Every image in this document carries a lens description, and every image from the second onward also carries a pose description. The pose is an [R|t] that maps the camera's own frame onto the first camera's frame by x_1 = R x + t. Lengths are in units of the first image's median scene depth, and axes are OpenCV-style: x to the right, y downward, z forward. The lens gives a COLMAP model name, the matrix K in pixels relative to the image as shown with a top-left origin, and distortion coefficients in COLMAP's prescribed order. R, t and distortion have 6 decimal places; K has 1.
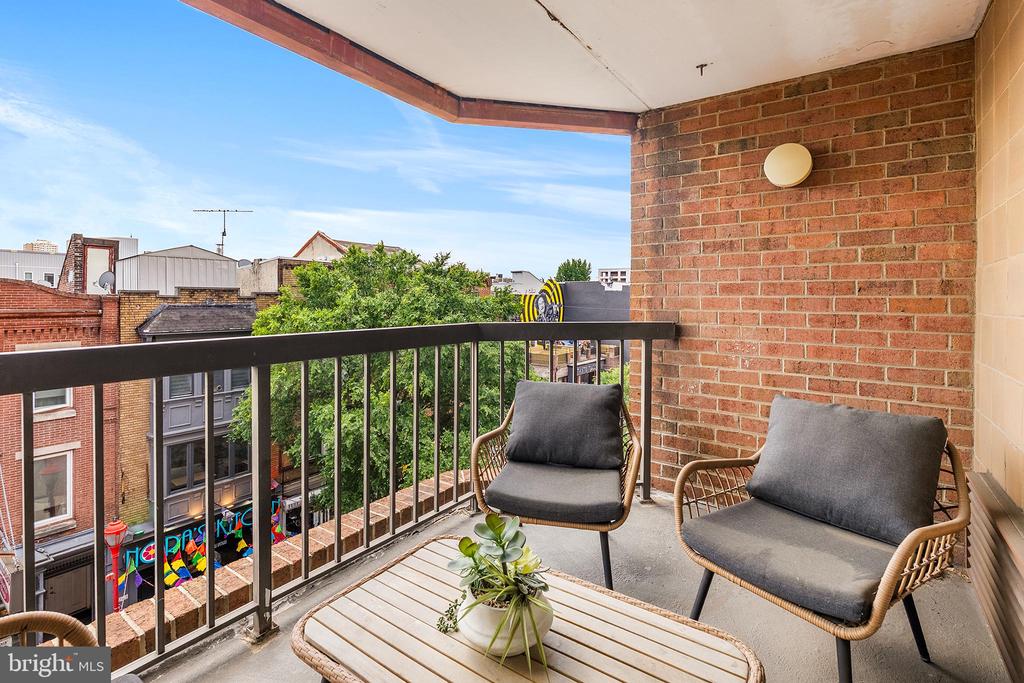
lens RADIAL K [[477.3, 0, 494.2], [0, 477.3, 302.8], [0, 0, 1]] dist [0.003871, -0.001003]
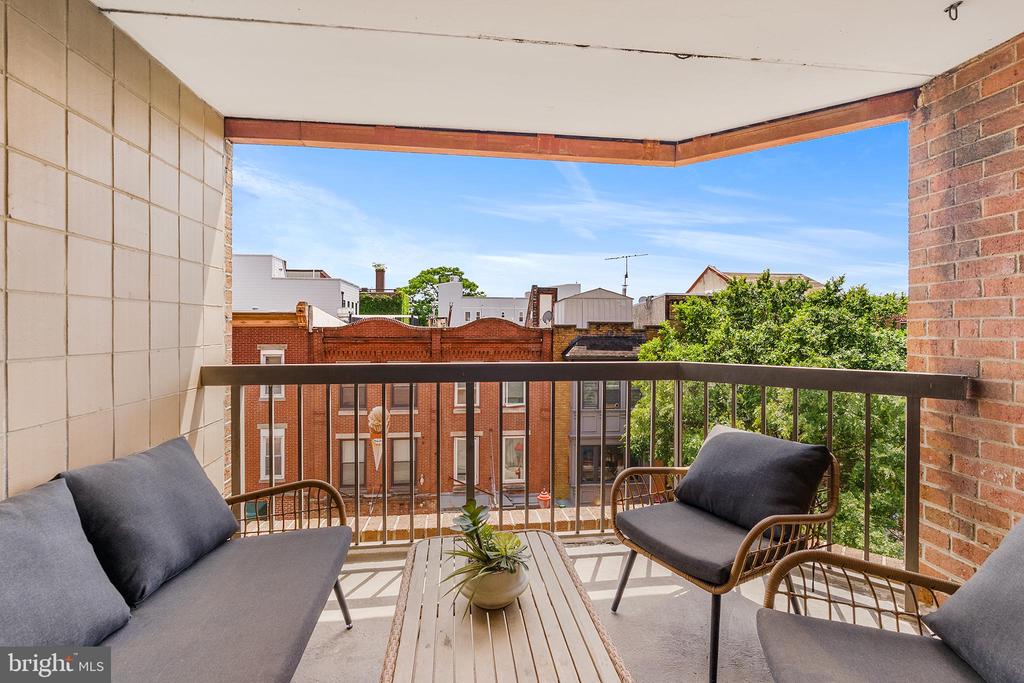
lens RADIAL K [[477.3, 0, 519.7], [0, 477.3, 332.7], [0, 0, 1]] dist [0.003871, -0.001003]
pose [[0.669454, 0.007020, -0.742820, 0.172996], [-0.007358, 0.999969, 0.002819, -0.007119], [0.742817, 0.003578, 0.669485, 0.023197]]
